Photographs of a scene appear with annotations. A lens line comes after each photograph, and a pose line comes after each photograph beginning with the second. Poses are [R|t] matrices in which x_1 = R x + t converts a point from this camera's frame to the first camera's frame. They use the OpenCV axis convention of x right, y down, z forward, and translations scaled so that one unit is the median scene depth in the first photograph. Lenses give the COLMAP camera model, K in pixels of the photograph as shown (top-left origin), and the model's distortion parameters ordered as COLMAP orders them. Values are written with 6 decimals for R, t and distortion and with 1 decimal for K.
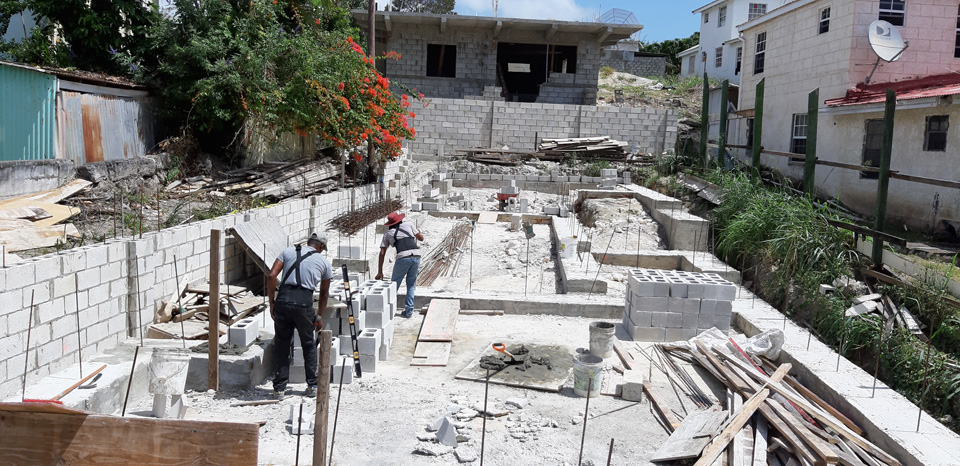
lens RADIAL K [[754.1, 0, 482.4], [0, 754.1, 231.8], [0, 0, 1]] dist [0.082916, -0.163886]
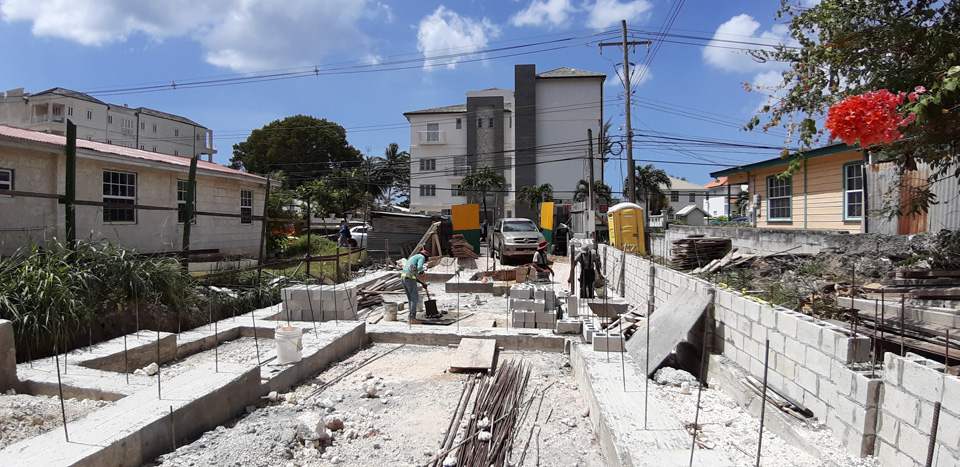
lens RADIAL K [[501.3, 0, 483.4], [0, 501.3, 238.6], [0, 0, 1]] dist [-0.101410, -0.005379]
pose [[-0.998599, -0.041727, 0.032551, -0.045384], [-0.036483, 0.988353, 0.147742, -0.107637], [-0.038337, 0.146347, -0.988490, 1.098908]]
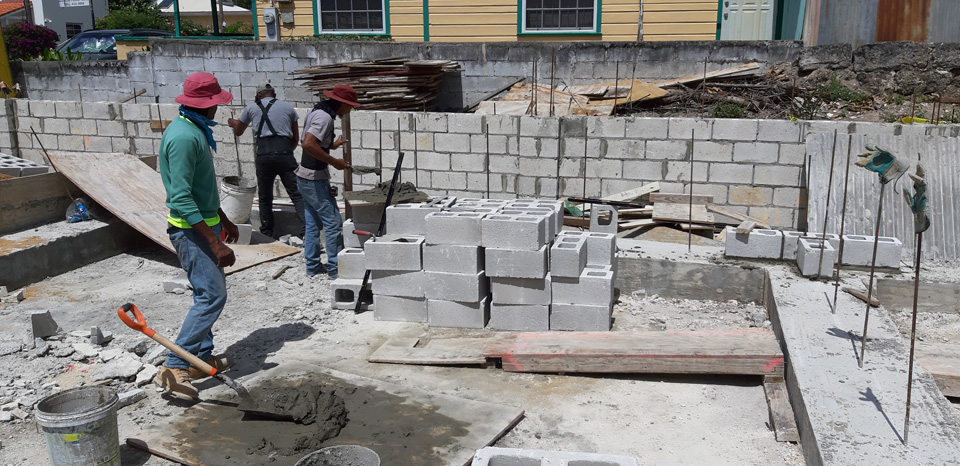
lens RADIAL K [[754.1, 0, 488.5], [0, 754.1, 237.7], [0, 0, 1]] dist [0.082916, -0.163886]
pose [[-0.198999, 0.187113, -0.961971, 0.218299], [-0.121993, 0.969239, 0.213762, -0.017357], [0.972377, 0.159892, -0.170051, 0.564894]]
